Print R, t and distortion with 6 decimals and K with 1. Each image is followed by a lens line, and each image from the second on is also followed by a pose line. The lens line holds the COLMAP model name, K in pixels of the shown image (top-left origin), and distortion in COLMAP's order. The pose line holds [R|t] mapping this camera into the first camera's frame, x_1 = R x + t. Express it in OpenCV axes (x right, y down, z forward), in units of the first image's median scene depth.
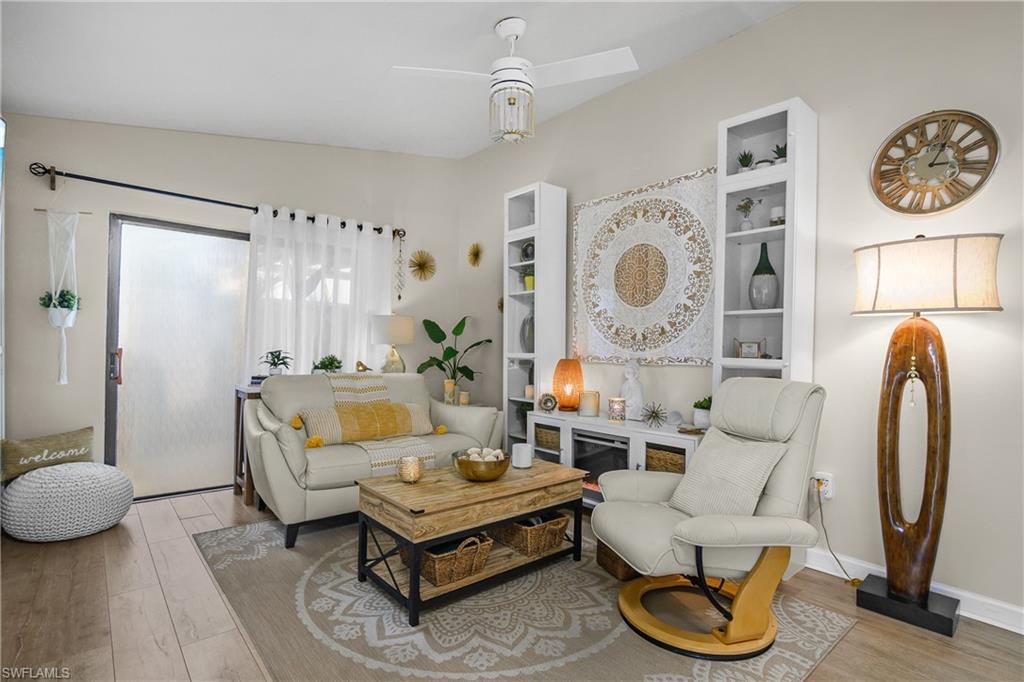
lens RADIAL K [[498.1, 0, 512.0], [0, 498.1, 341.0], [0, 0, 1]] dist [-0.011345, 0.000718]
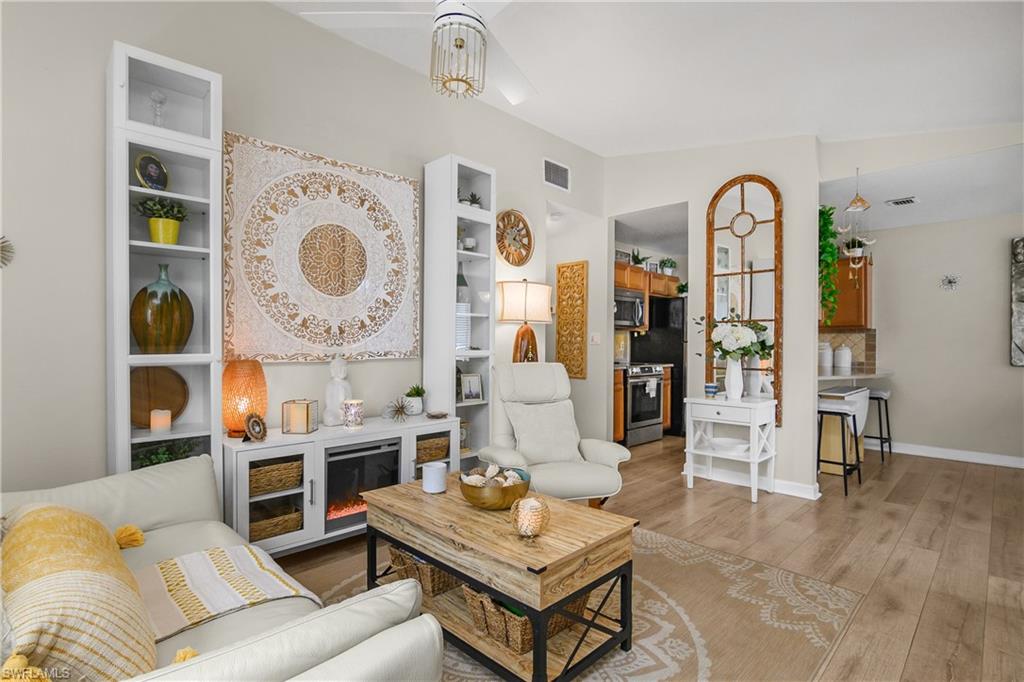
lens RADIAL K [[501.7, 0, 494.3], [0, 501.7, 344.1], [0, 0, 1]] dist [-0.023342, -0.000142]
pose [[-0.049417, -0.016595, 0.998640, -0.686287], [-0.014809, 0.999764, 0.015881, -0.001880], [-0.998668, -0.014004, -0.049651, 0.813688]]
